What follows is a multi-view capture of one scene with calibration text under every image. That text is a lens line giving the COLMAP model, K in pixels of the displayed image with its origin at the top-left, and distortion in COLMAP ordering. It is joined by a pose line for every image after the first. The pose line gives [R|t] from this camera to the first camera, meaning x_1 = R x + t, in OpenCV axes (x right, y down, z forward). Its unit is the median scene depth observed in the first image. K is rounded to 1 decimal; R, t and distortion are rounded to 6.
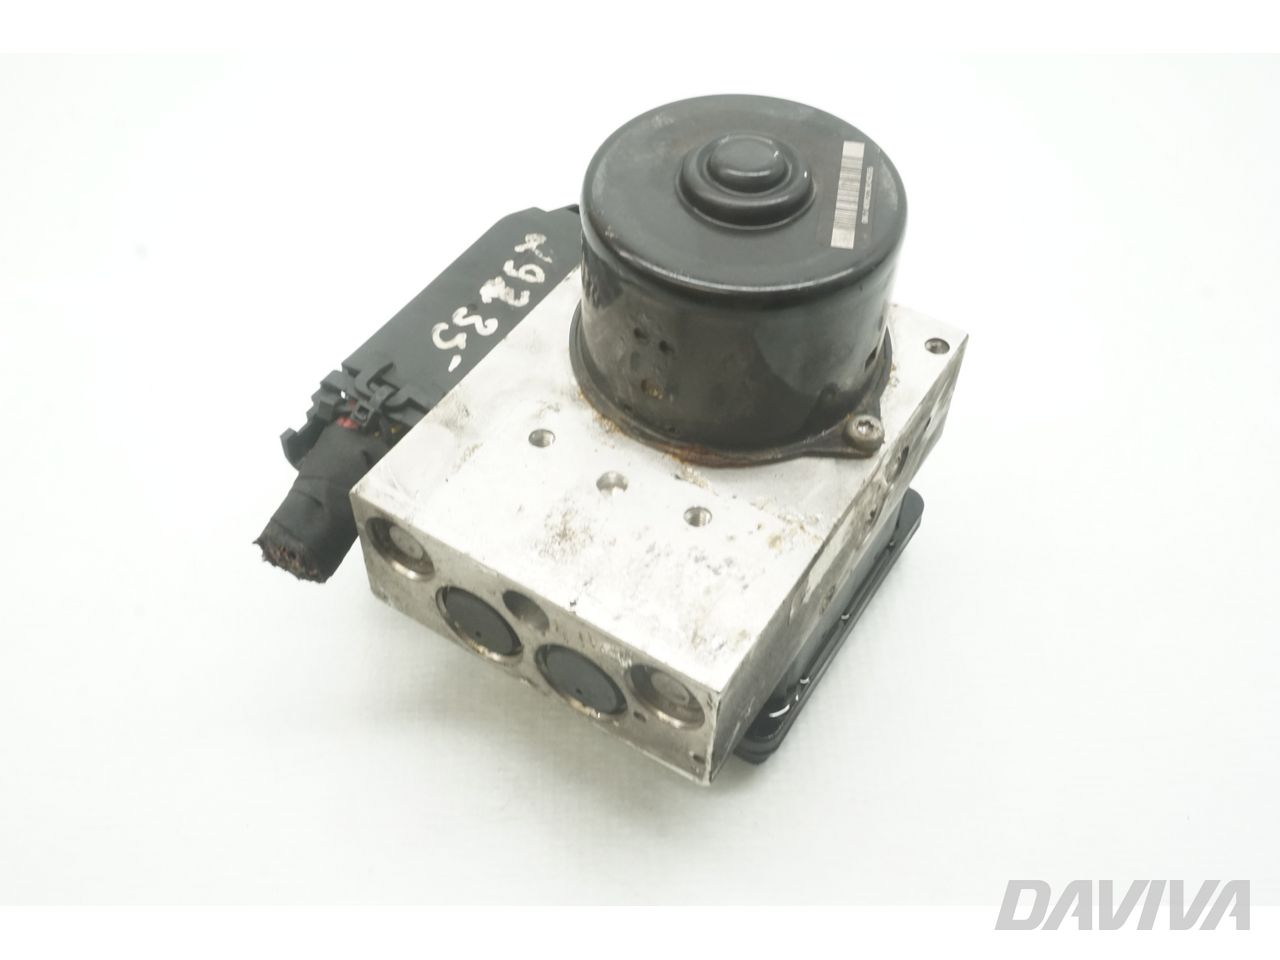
lens RADIAL K [[1378.5, 0, 640.7], [0, 1378.5, 480.1], [0, 0, 1]] dist [-0.017439, 0.000000]
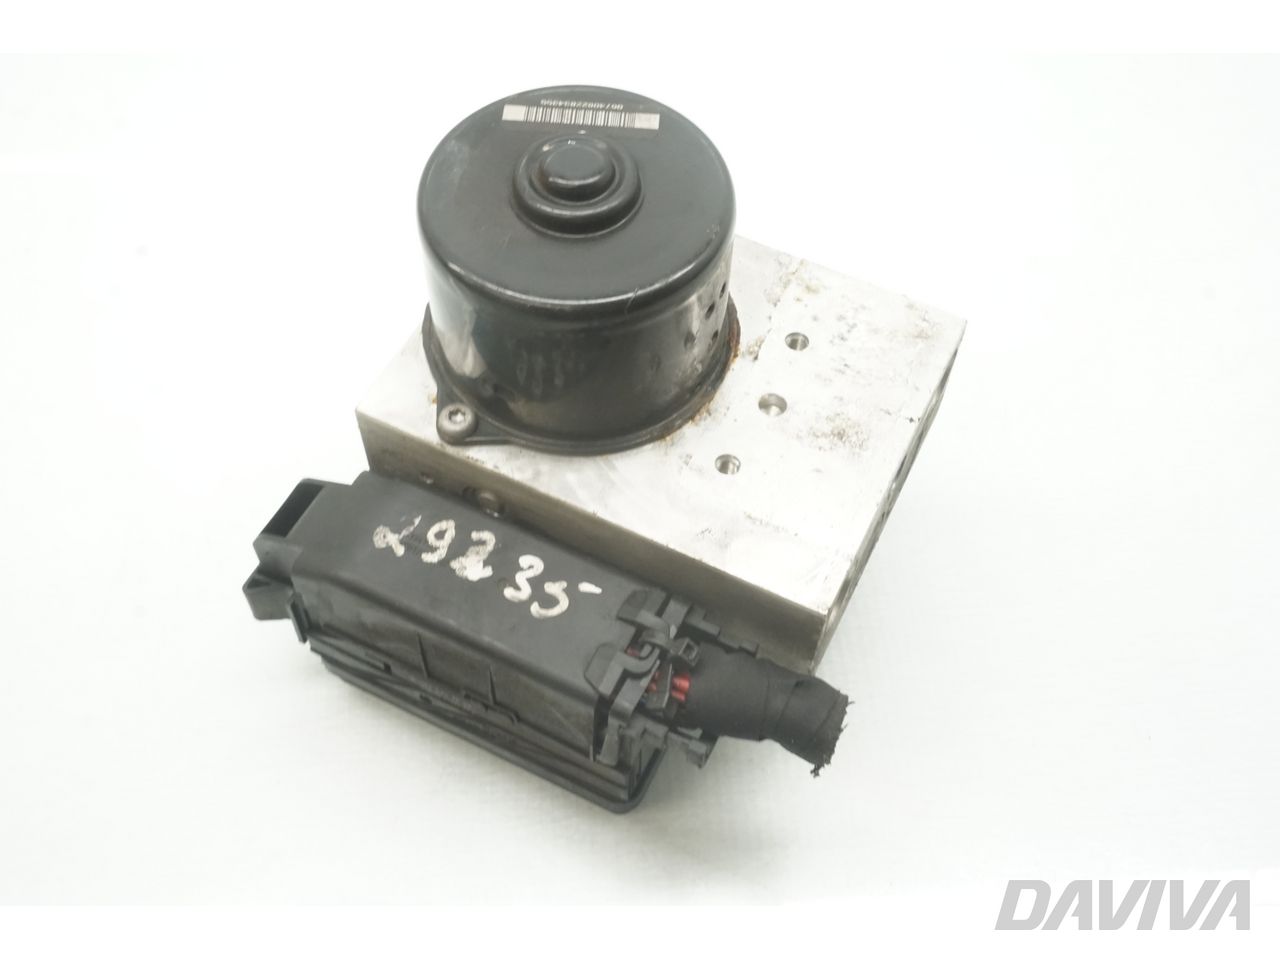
lens RADIAL K [[1378.5, 0, 640.8], [0, 1378.5, 480.2], [0, 0, 1]] dist [-0.017439, 0.000000]
pose [[-0.108155, -0.841494, 0.529330, -0.632970], [0.744005, 0.284637, 0.604515, -0.712852], [-0.659363, 0.459206, 0.595291, 0.445986]]
